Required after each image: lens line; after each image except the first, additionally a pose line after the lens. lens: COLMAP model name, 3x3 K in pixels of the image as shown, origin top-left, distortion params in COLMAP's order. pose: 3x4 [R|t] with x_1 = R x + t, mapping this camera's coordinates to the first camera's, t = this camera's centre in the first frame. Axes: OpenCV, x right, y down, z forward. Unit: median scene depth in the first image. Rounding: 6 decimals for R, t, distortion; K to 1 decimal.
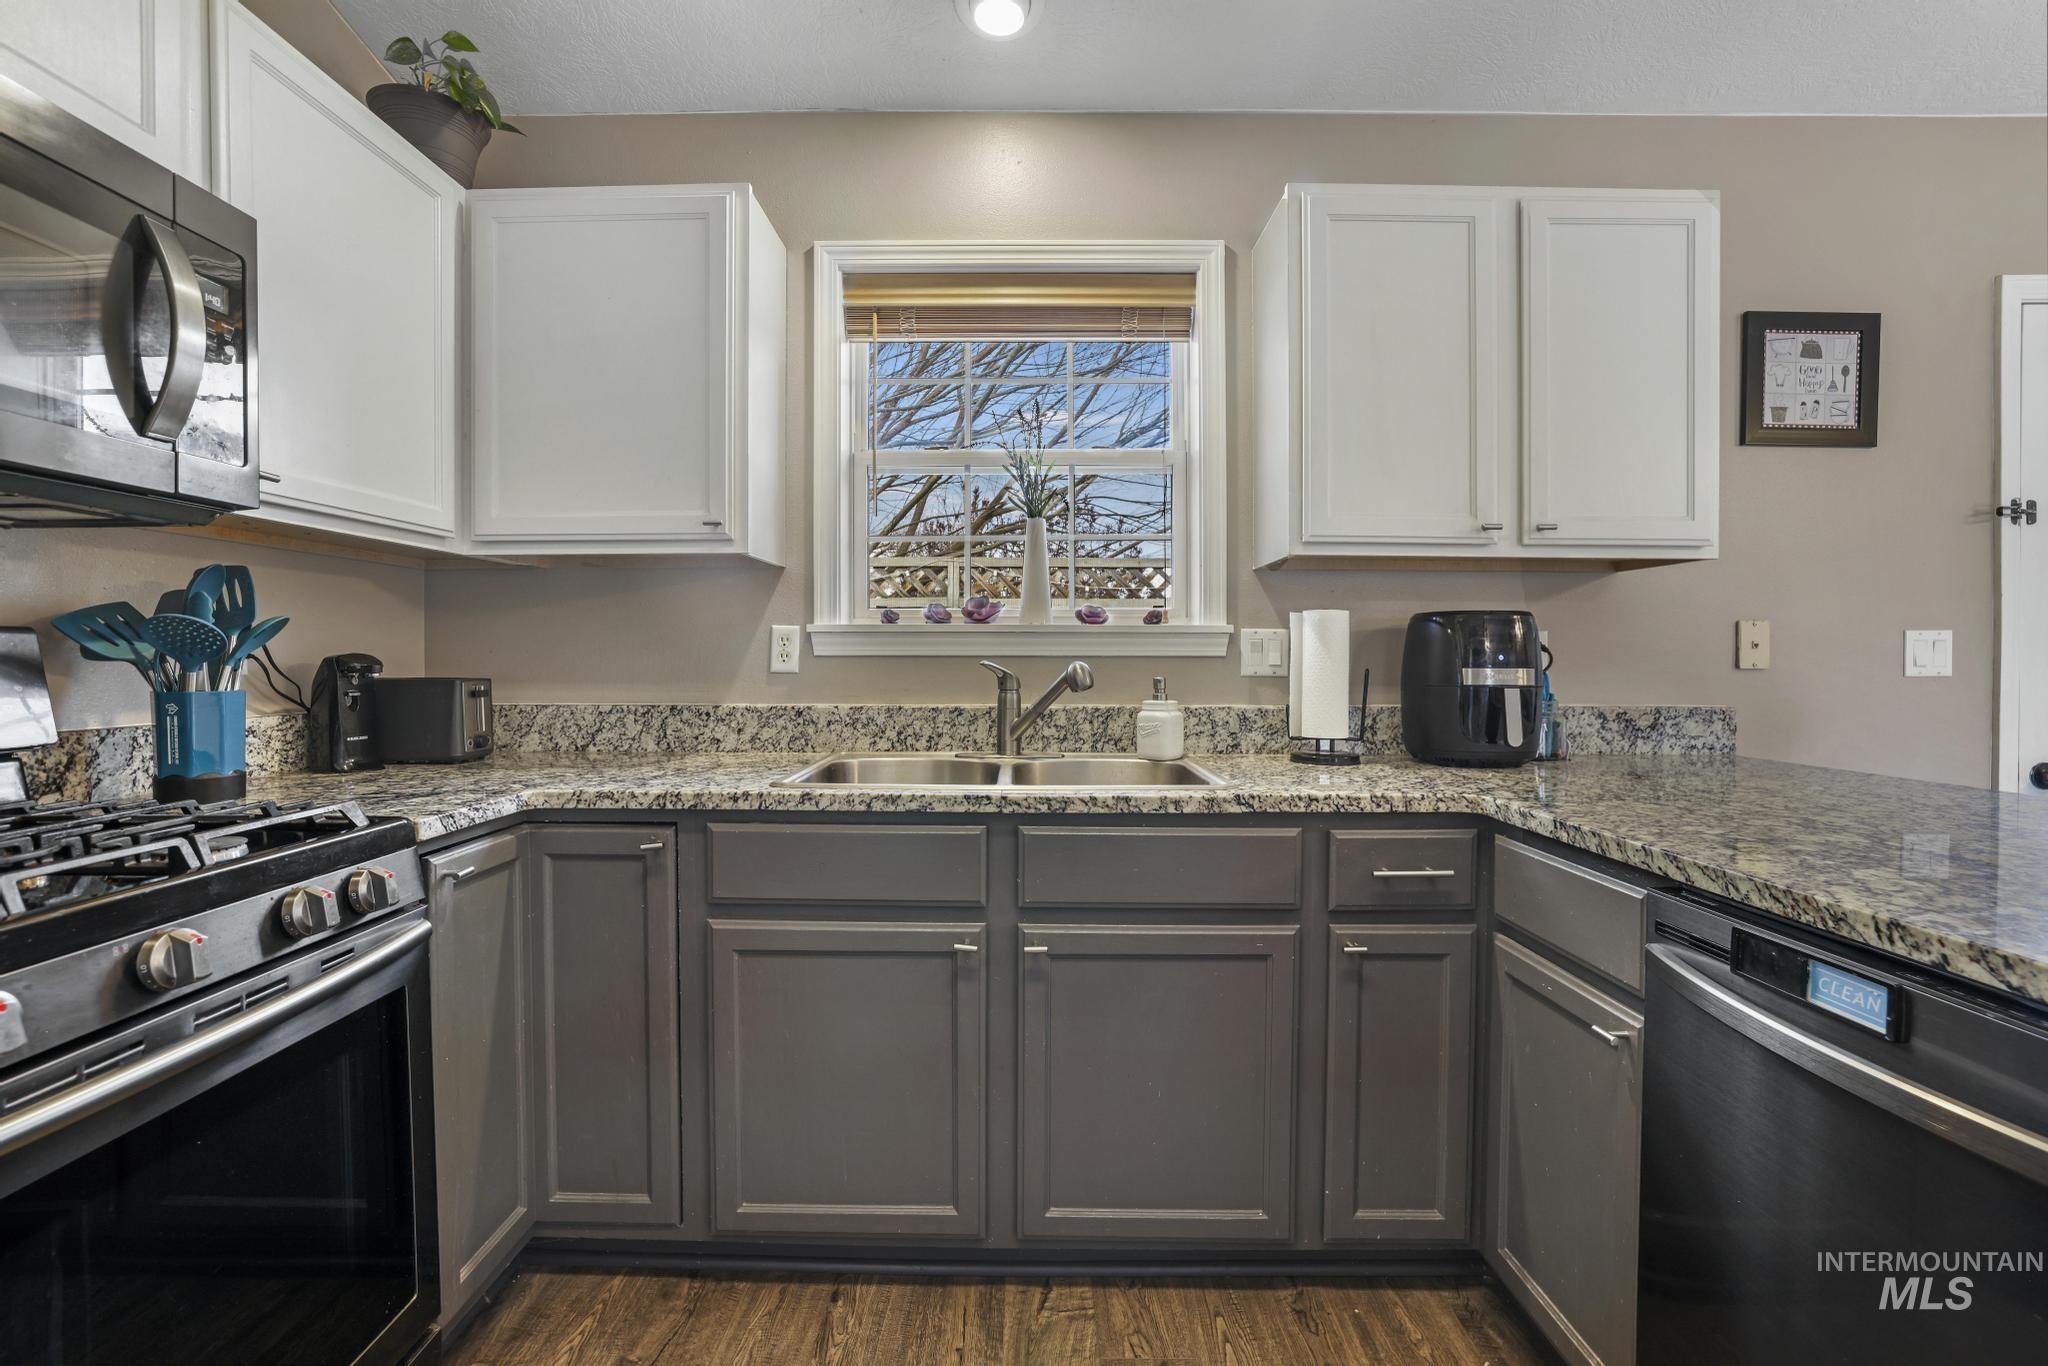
lens RADIAL K [[898.5, 0, 996.0], [0, 898.5, 664.5], [0, 0, 1]] dist [-0.051810, 0.021339]
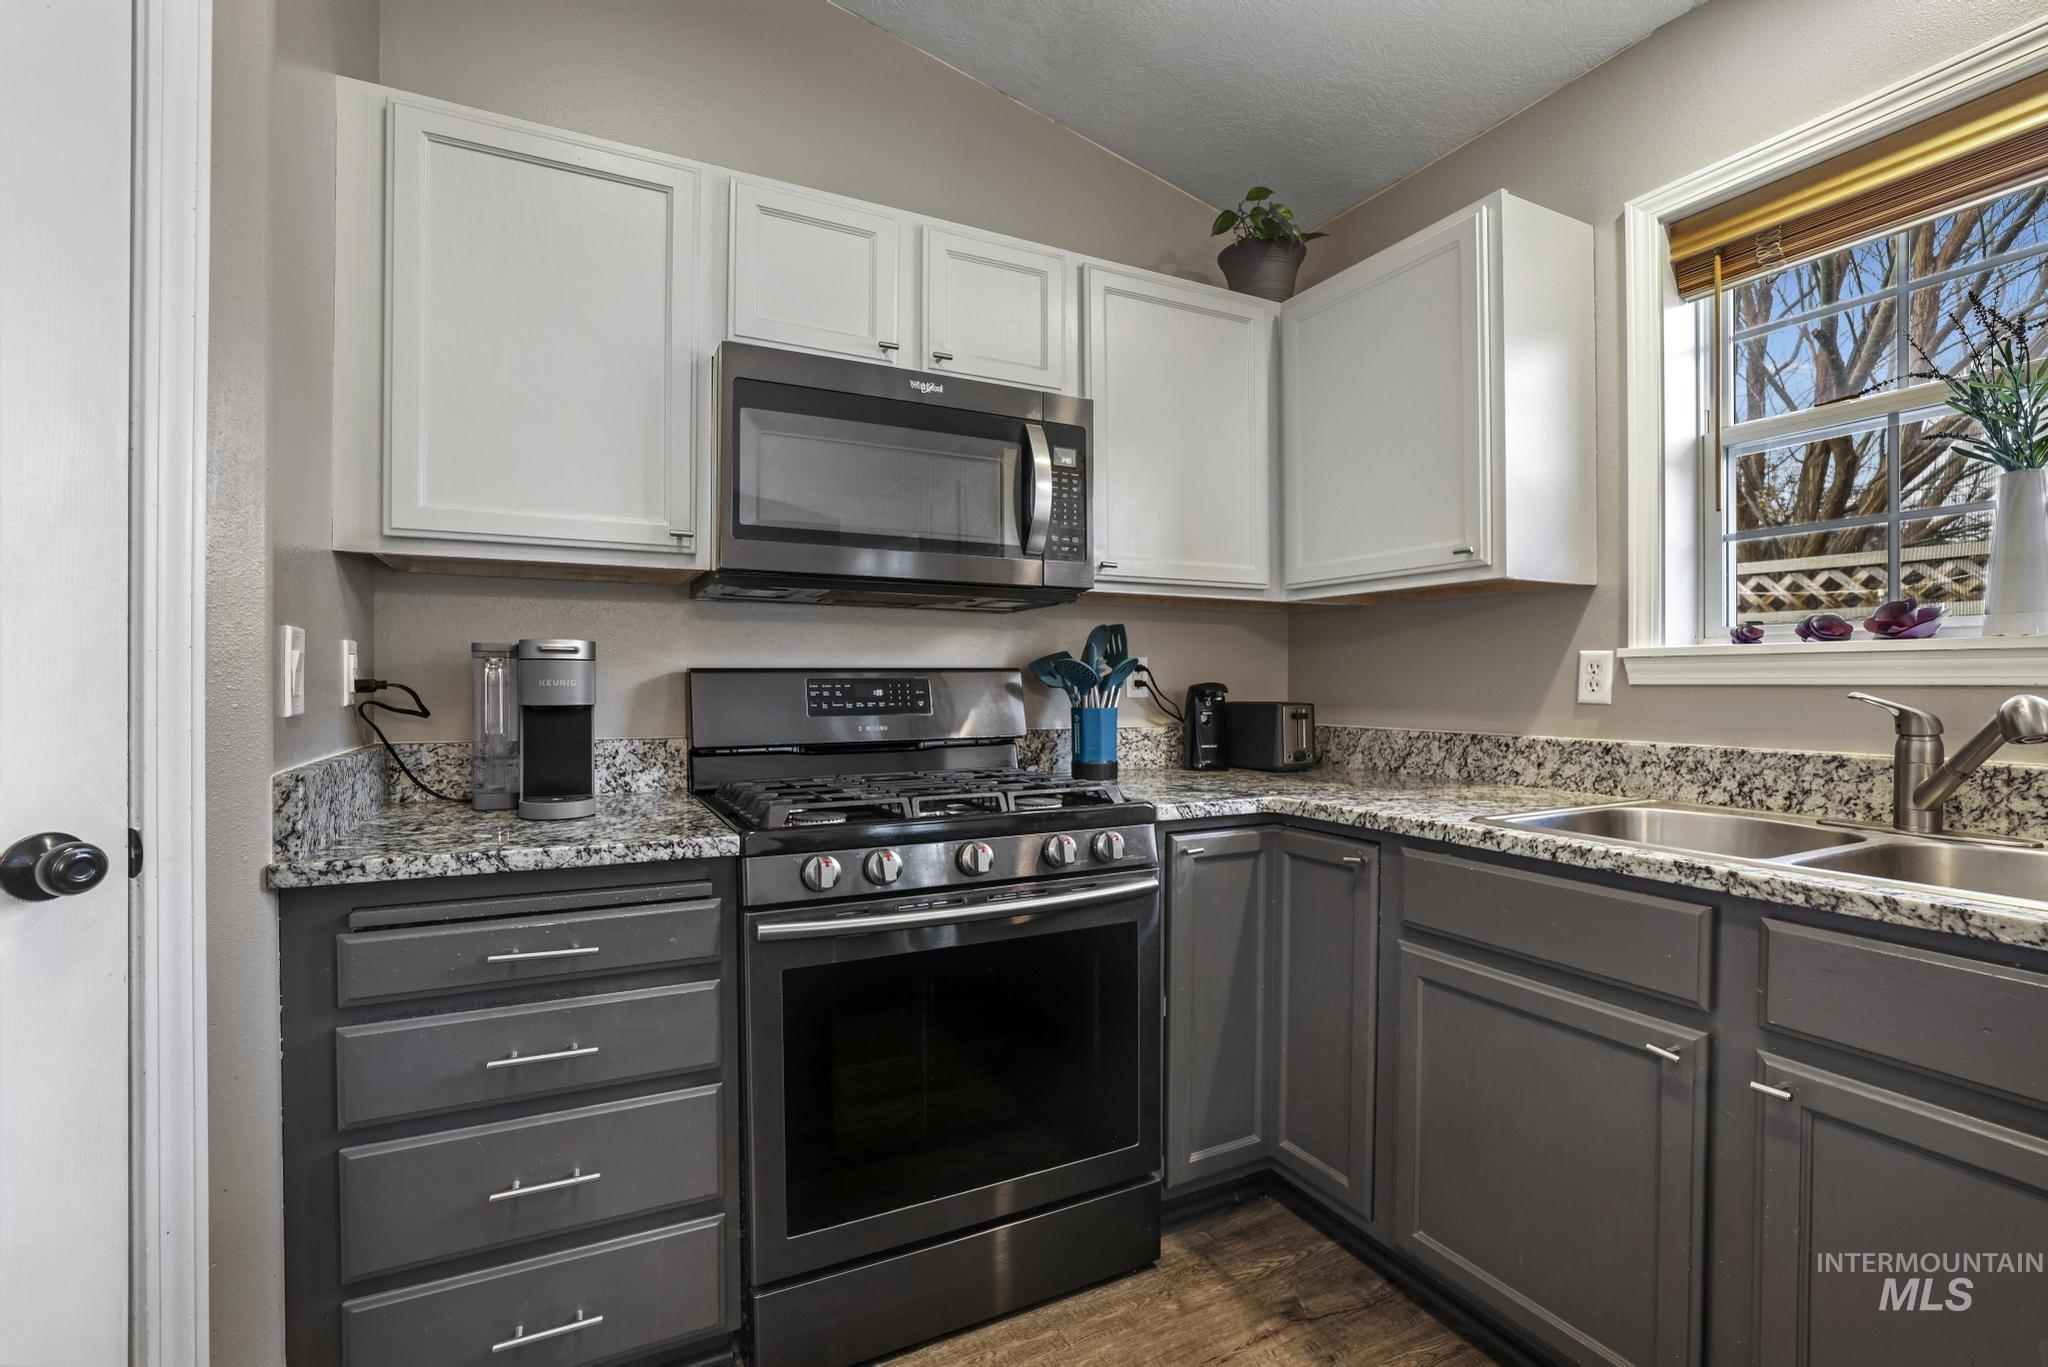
lens RADIAL K [[897.8, 0, 1024.0], [0, 897.8, 683.5], [0, 0, 1]] dist [-0.050773, 0.019559]
pose [[0.470076, 0.000840, -0.882625, 0.343394], [-0.007420, 0.999968, -0.003000, -0.005130], [0.882594, 0.007959, 0.470068, 0.114415]]
